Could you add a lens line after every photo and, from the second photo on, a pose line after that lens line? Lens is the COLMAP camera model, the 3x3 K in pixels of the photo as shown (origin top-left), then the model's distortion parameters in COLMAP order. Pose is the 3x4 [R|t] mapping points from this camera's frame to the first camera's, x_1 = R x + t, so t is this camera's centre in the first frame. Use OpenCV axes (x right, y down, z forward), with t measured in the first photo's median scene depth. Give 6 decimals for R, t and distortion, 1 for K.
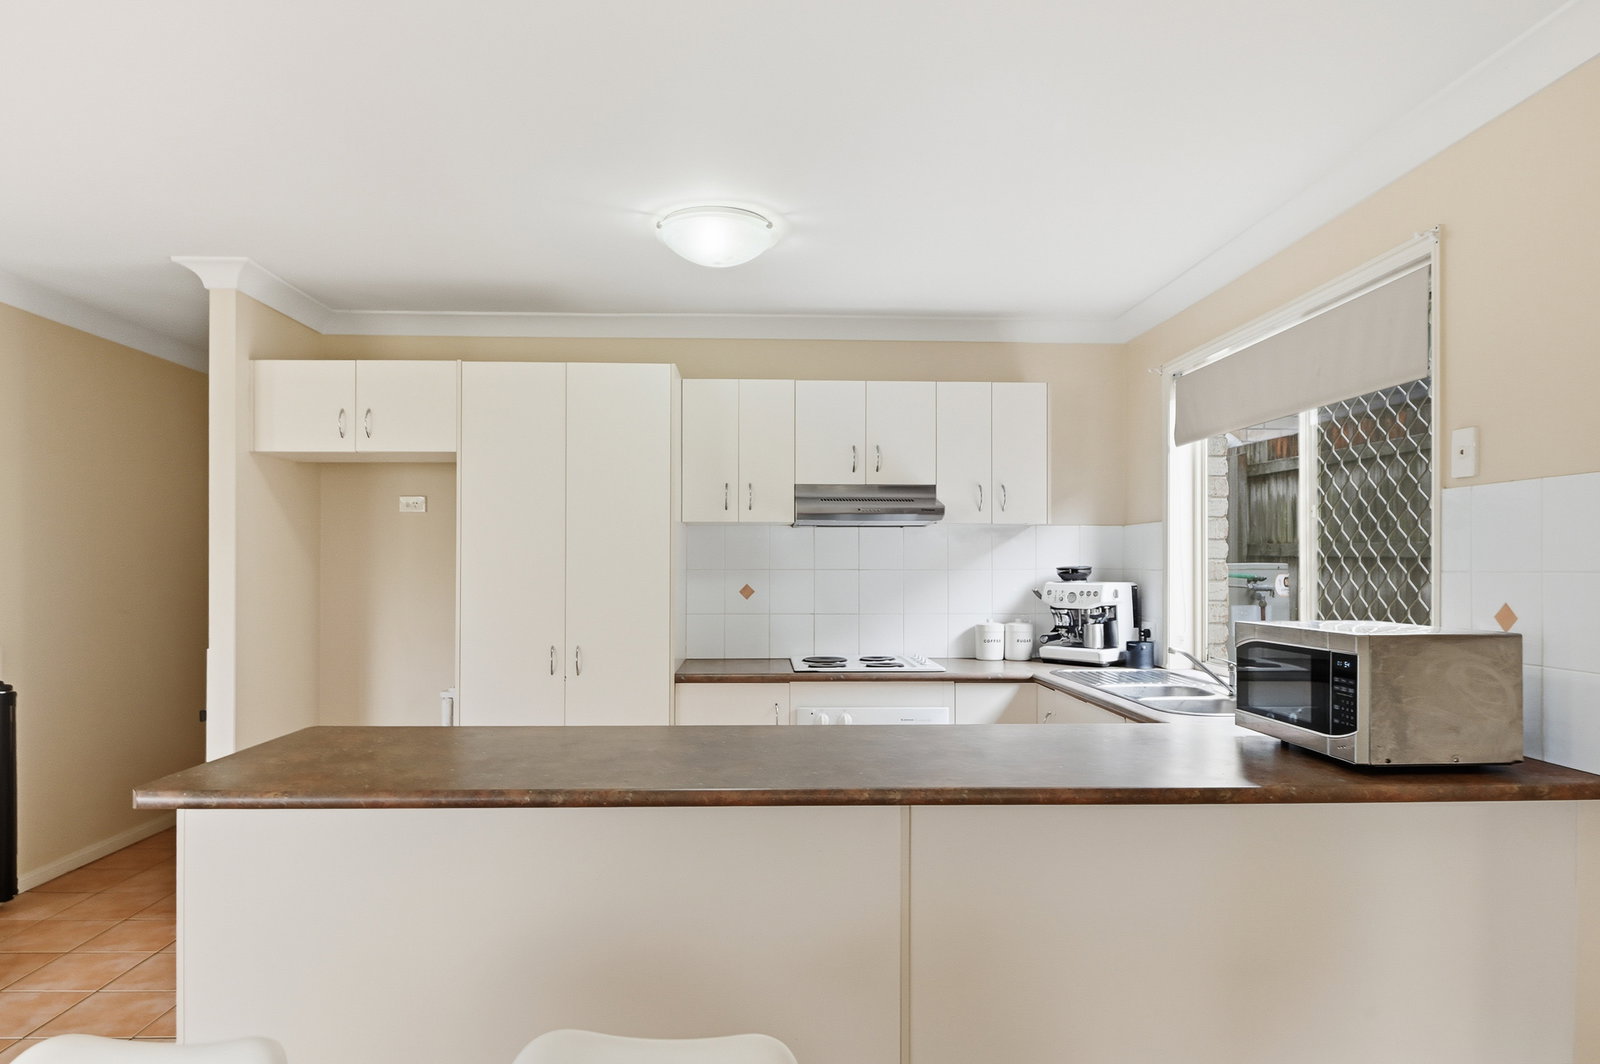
lens RADIAL K [[957.5, 0, 797.4], [0, 957.5, 542.9], [0, 0, 1]] dist [0.001631, -0.000267]
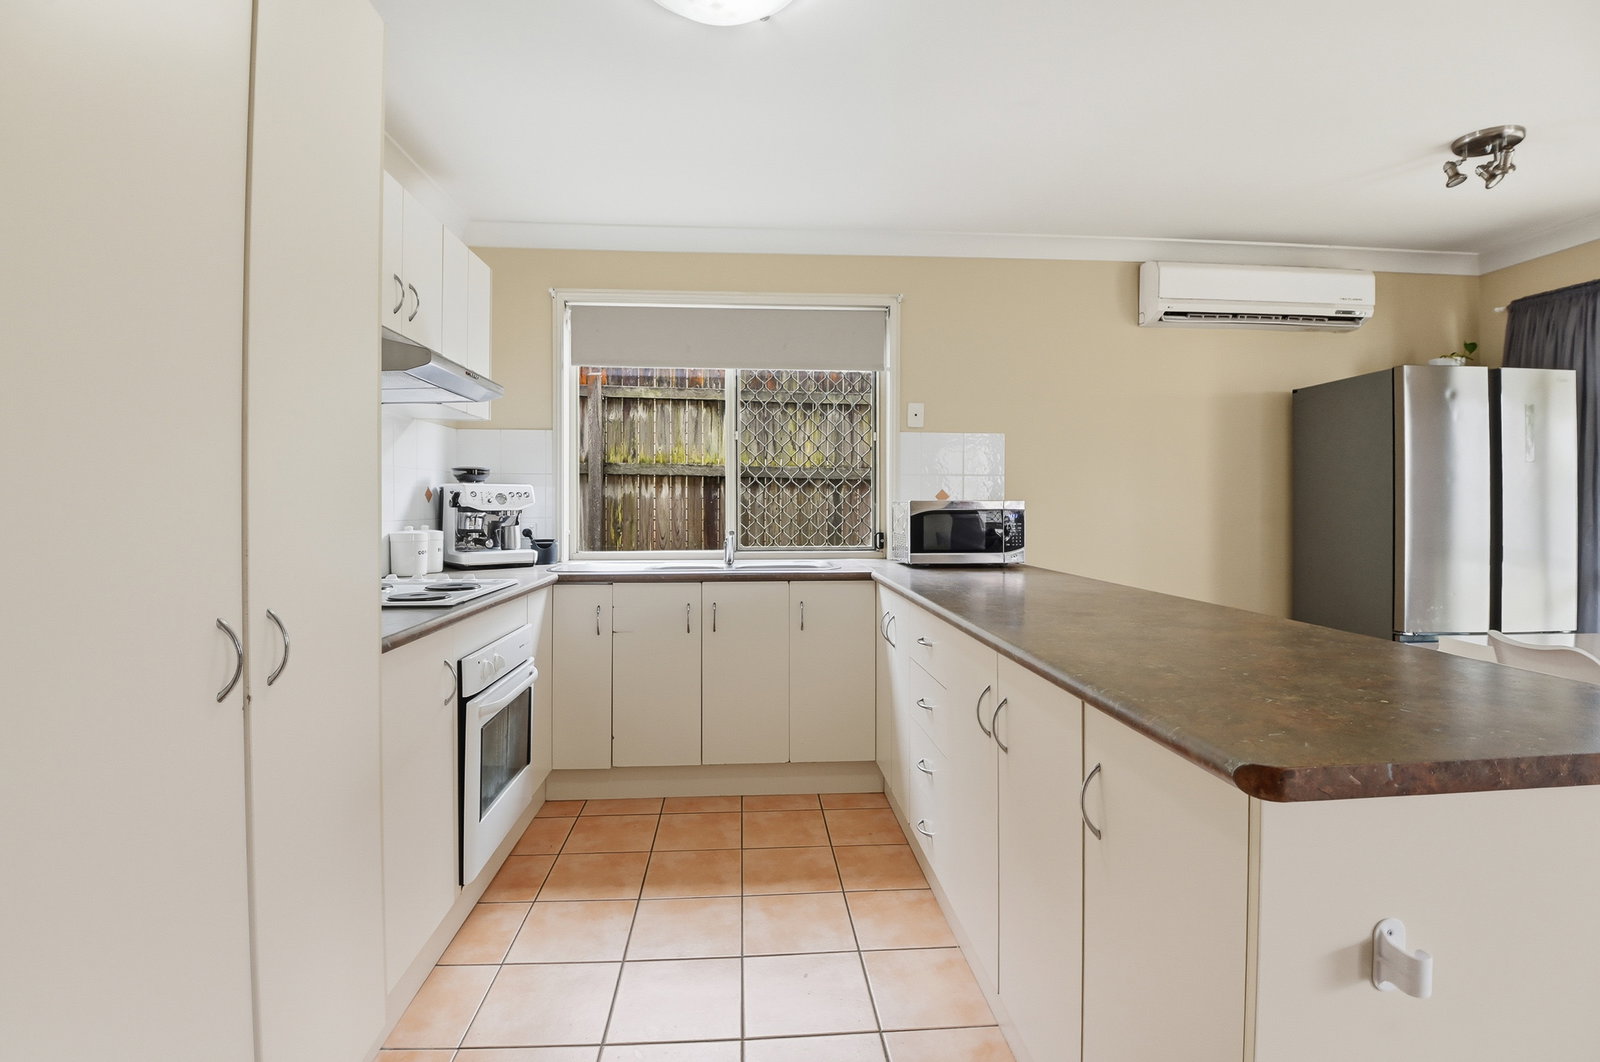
lens RADIAL K [[756.2, 0, 803.4], [0, 756.2, 502.7], [0, 0, 1]] dist [-0.035234, -0.002848]
pose [[-0.044530, 0.000858, 0.999008, -0.491018], [-0.024241, 0.999704, -0.001940, 0.054986], [-0.998714, -0.024304, -0.044496, 0.731115]]
